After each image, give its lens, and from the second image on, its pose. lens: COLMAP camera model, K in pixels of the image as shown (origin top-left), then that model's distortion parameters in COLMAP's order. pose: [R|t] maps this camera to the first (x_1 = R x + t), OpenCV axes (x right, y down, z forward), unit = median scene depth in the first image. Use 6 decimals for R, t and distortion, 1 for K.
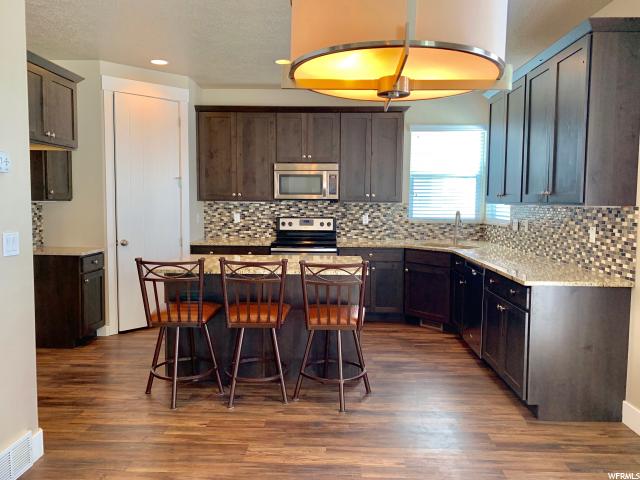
lens RADIAL K [[485.4, 0, 318.5], [0, 485.4, 239.5], [0, 0, 1]] dist [0.016454, -0.017291]
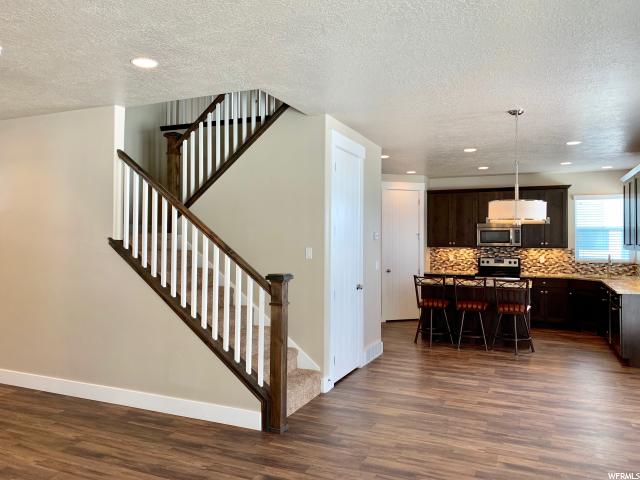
lens RADIAL K [[485.4, 0, 315.9], [0, 485.4, 234.5], [0, 0, 1]] dist [0.016454, -0.017291]
pose [[0.922991, -0.010019, -0.384690, 0.033708], [-0.025488, 0.995874, -0.087089, 0.030015], [0.383976, 0.090188, 0.918928, -0.646843]]
